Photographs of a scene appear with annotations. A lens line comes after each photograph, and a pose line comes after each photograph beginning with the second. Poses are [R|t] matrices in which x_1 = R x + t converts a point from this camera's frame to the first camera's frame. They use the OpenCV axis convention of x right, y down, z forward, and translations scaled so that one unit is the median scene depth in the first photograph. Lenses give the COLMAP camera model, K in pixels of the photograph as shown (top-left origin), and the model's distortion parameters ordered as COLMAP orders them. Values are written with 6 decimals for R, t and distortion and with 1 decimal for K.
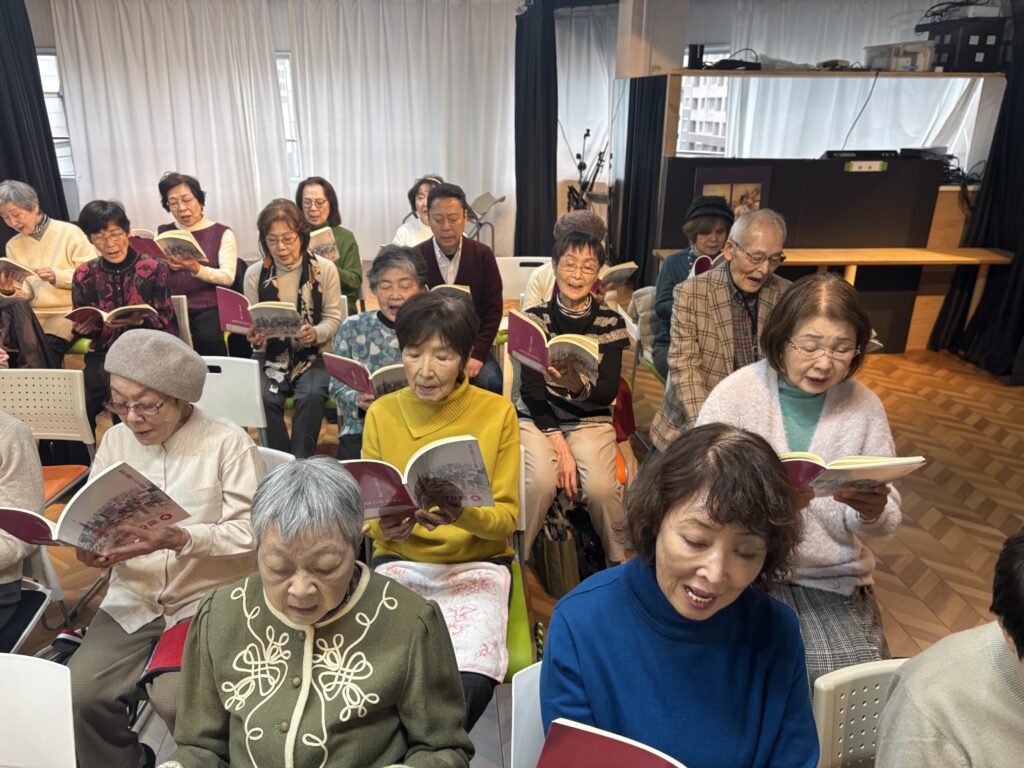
lens RADIAL K [[769.0, 0, 512.0], [0, 769.0, 384.0], [0, 0, 1]] dist [0.049696, -0.067992]
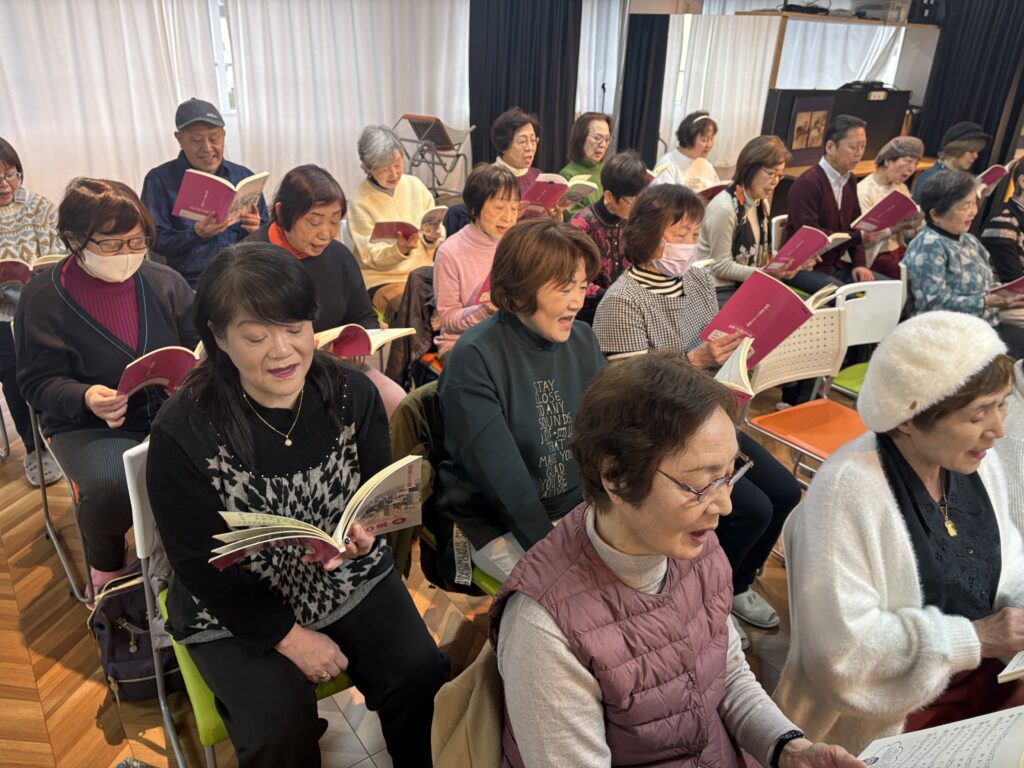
lens RADIAL K [[768.9, 0, 526.0], [0, 768.9, 387.0], [0, 0, 1]] dist [0.005920, 0.007592]
pose [[0.826490, -0.208563, 0.522892, -0.822467], [0.157455, 0.977411, 0.140978, -0.075146], [-0.540484, -0.034185, 0.840660, 0.202209]]
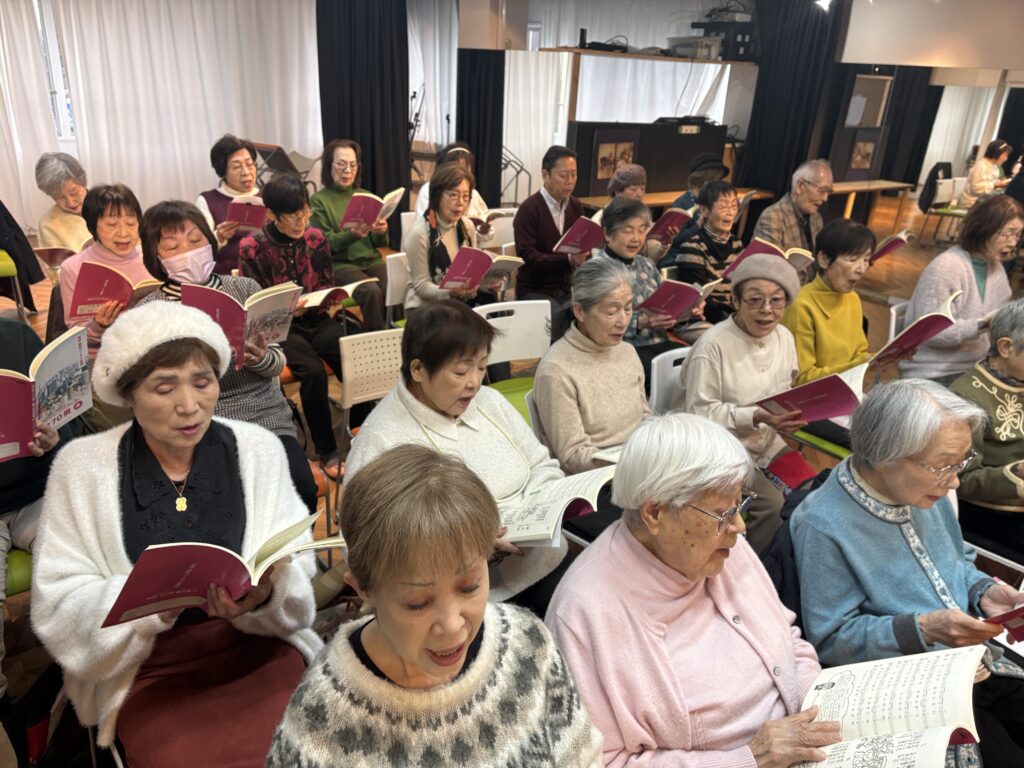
lens RADIAL K [[769.0, 0, 512.0], [0, 769.0, 384.0], [0, 0, 1]] dist [0.049696, -0.067992]
pose [[0.830755, -0.177226, 0.527671, -0.602027], [0.147030, 0.984159, 0.099062, -0.019397], [-0.536869, -0.004713, 0.843653, 0.015167]]
